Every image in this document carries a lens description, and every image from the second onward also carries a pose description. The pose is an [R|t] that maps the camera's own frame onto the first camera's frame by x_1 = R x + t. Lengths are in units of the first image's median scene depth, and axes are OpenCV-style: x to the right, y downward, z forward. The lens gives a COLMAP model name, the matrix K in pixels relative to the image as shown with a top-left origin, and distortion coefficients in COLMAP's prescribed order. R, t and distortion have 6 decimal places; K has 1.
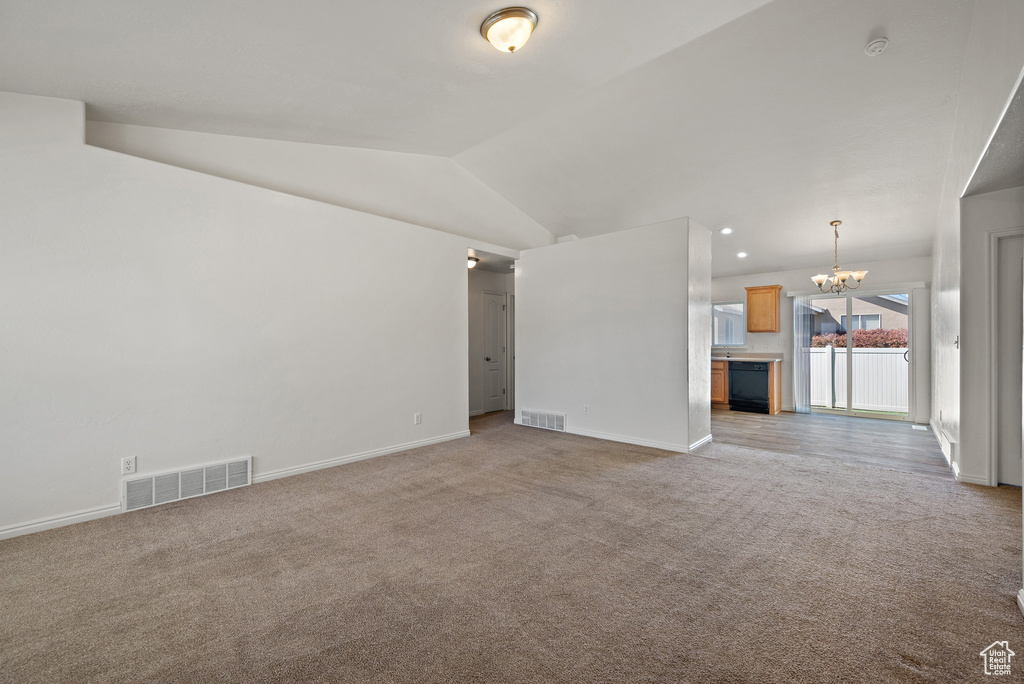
lens RADIAL K [[417.7, 0, 512.0], [0, 417.7, 342.0], [0, 0, 1]] dist [0.000724, -0.000027]
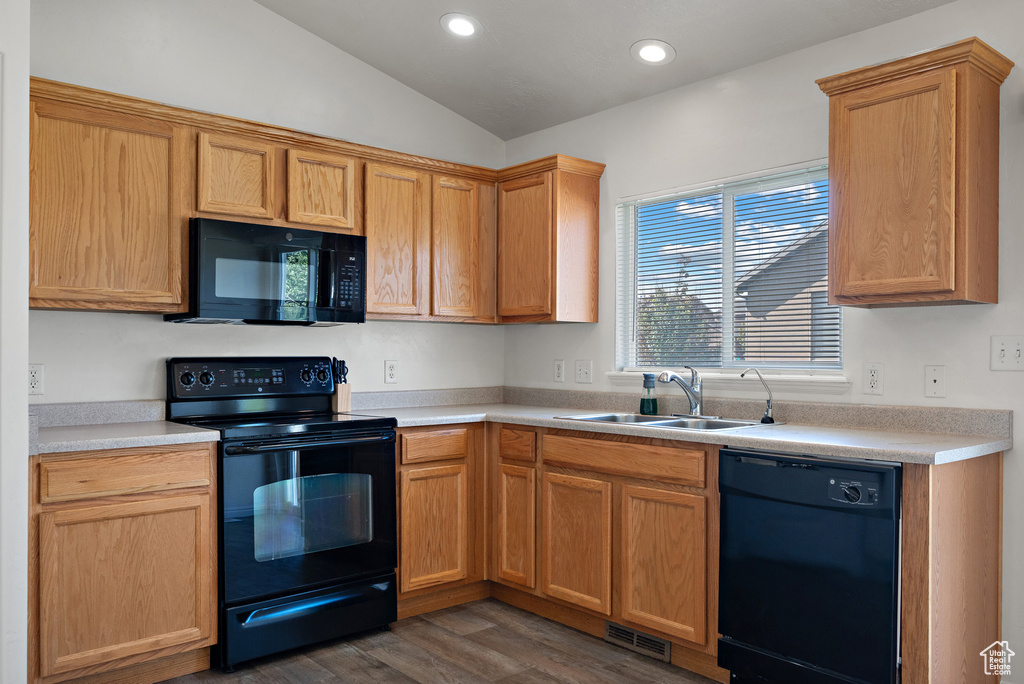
lens RADIAL K [[790.4, 0, 512.9], [0, 790.4, 358.4], [0, 0, 1]] dist [0.000258, 0.002577]
pose [[0.992447, 0.006621, -0.122499, 0.491741], [-0.005623, 0.999948, 0.008487, 0.000148], [0.122549, -0.007734, 0.992432, 0.646952]]
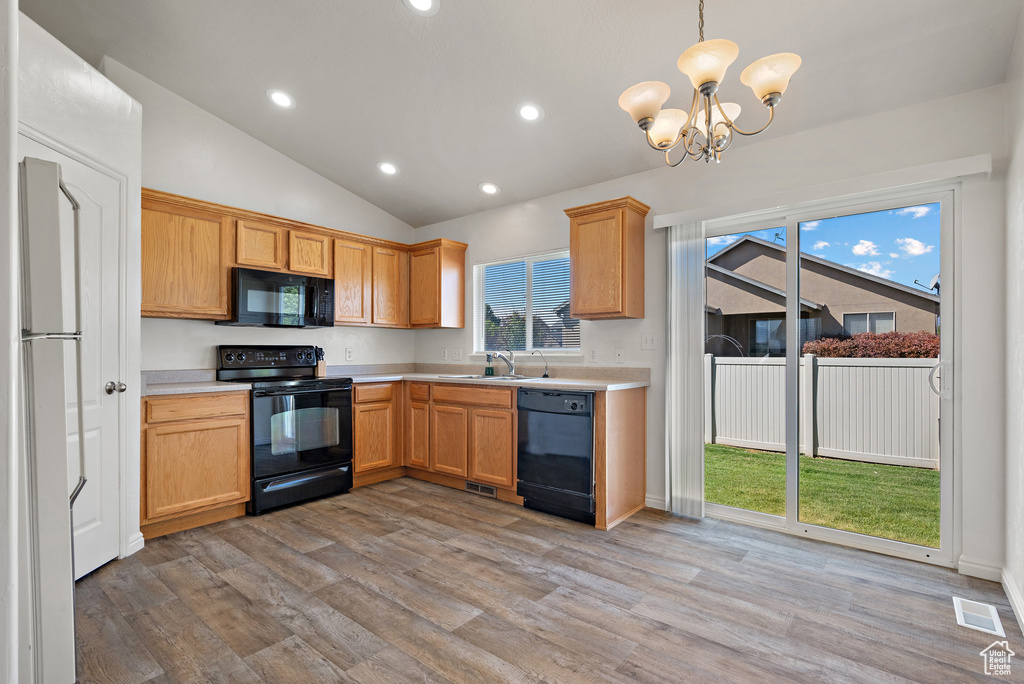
lens RADIAL K [[485.2, 0, 516.6], [0, 485.2, 352.0], [0, 0, 1]] dist [0.002473, 0.000186]
pose [[0.998510, 0.003207, 0.054467, 0.518787], [-0.003326, 0.999992, 0.002093, 0.010202], [-0.054460, -0.002271, 0.998513, 0.555903]]
